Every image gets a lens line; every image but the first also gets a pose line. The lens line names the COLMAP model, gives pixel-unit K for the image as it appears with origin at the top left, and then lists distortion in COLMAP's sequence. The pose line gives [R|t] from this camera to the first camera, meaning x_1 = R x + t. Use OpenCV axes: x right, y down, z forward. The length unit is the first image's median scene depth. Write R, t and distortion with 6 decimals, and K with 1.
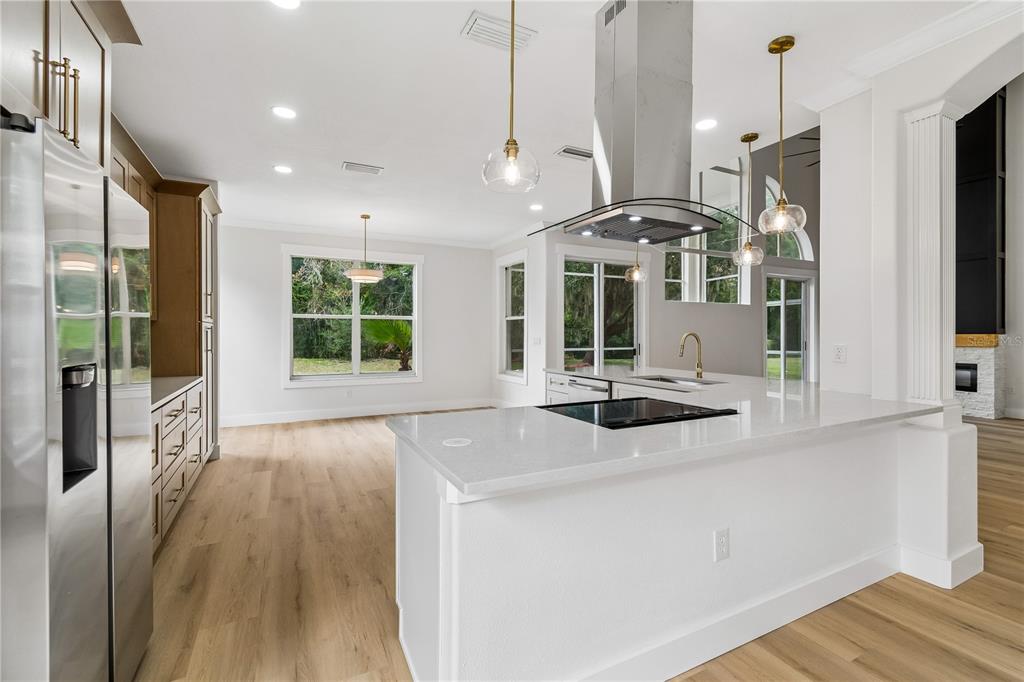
lens RADIAL K [[456.2, 0, 511.3], [0, 456.2, 334.4], [0, 0, 1]] dist [0.003677, -0.002274]
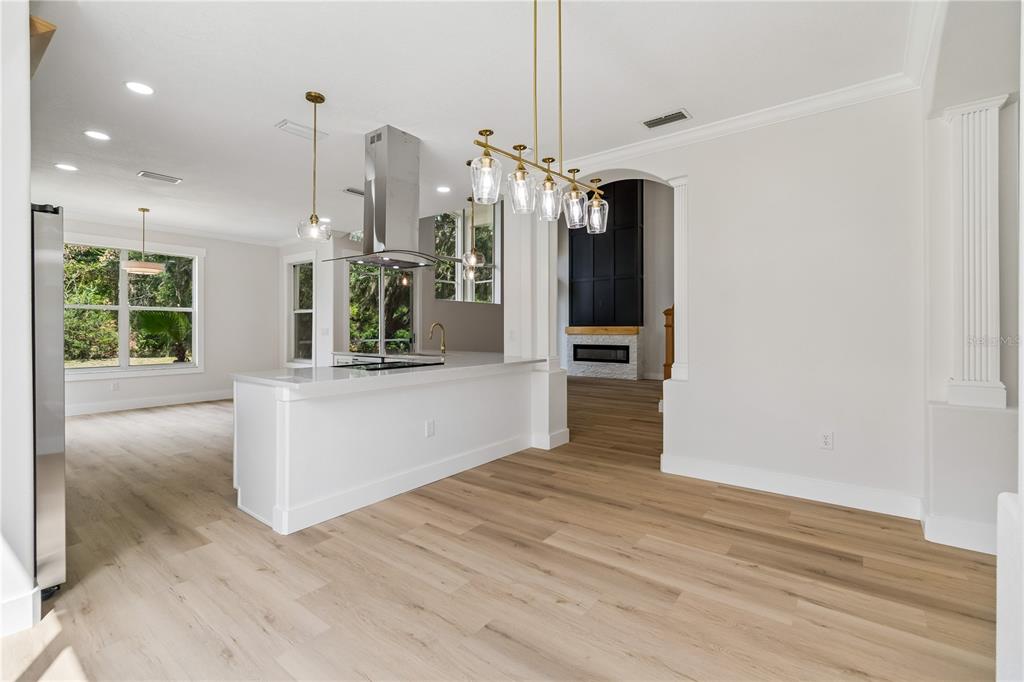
lens RADIAL K [[456.2, 0, 514.6], [0, 456.2, 331.0], [0, 0, 1]] dist [0.003677, -0.002274]
pose [[0.897705, -0.002677, 0.440588, -0.031312], [0.000616, 0.999988, 0.004821, 0.011518], [-0.440596, -0.004057, 0.897697, -0.362276]]
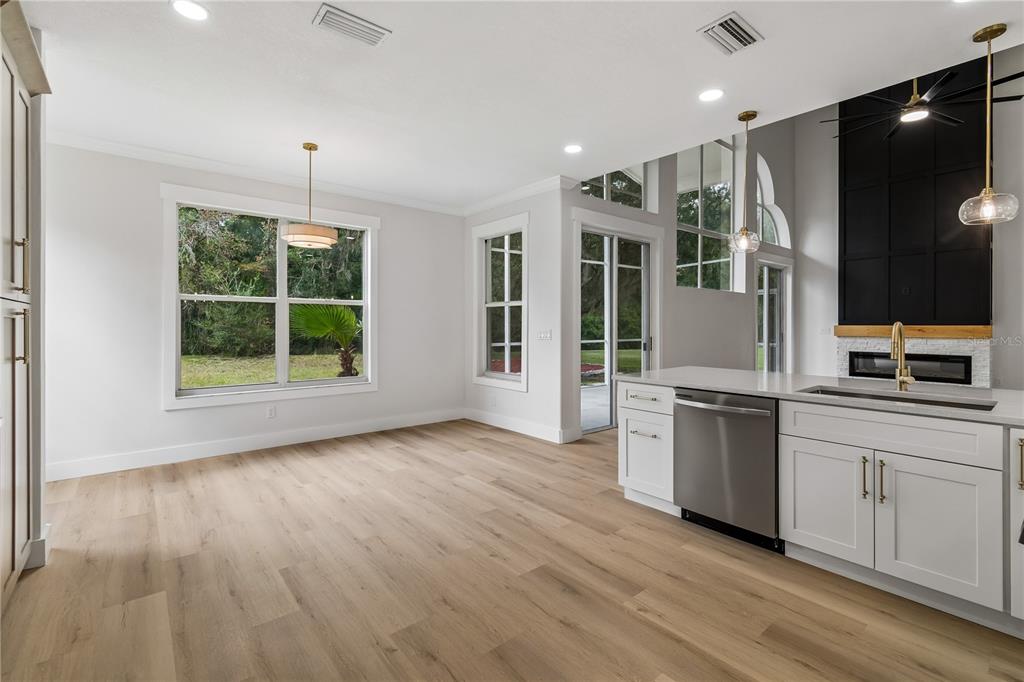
lens RADIAL K [[456.2, 0, 506.5], [0, 456.2, 324.4], [0, 0, 1]] dist [0.003677, -0.002274]
pose [[0.975900, 0.000143, 0.218220, -0.240172], [0.000227, 0.999999, -0.001669, -0.000392], [-0.218220, 0.001678, 0.975898, 0.379607]]
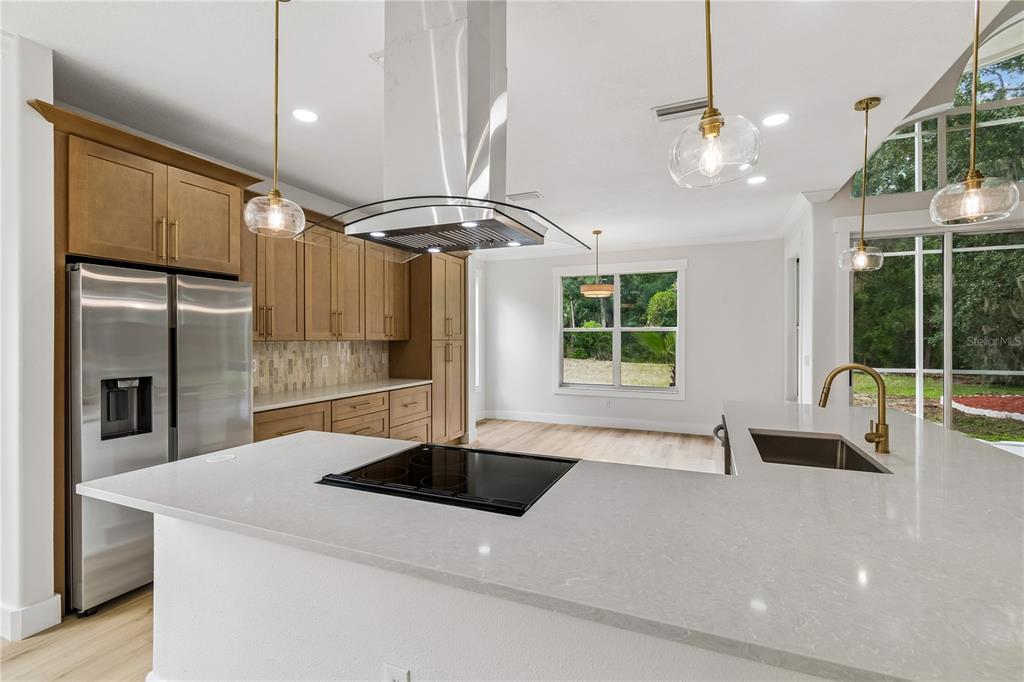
lens RADIAL K [[456.2, 0, 504.9], [0, 456.2, 342.3], [0, 0, 1]] dist [0.003677, -0.002274]
pose [[0.637391, -0.000013, -0.770541, 0.427094], [0.001252, 0.999999, 0.001019, -0.017066], [0.770540, -0.001614, 0.637390, 0.243855]]
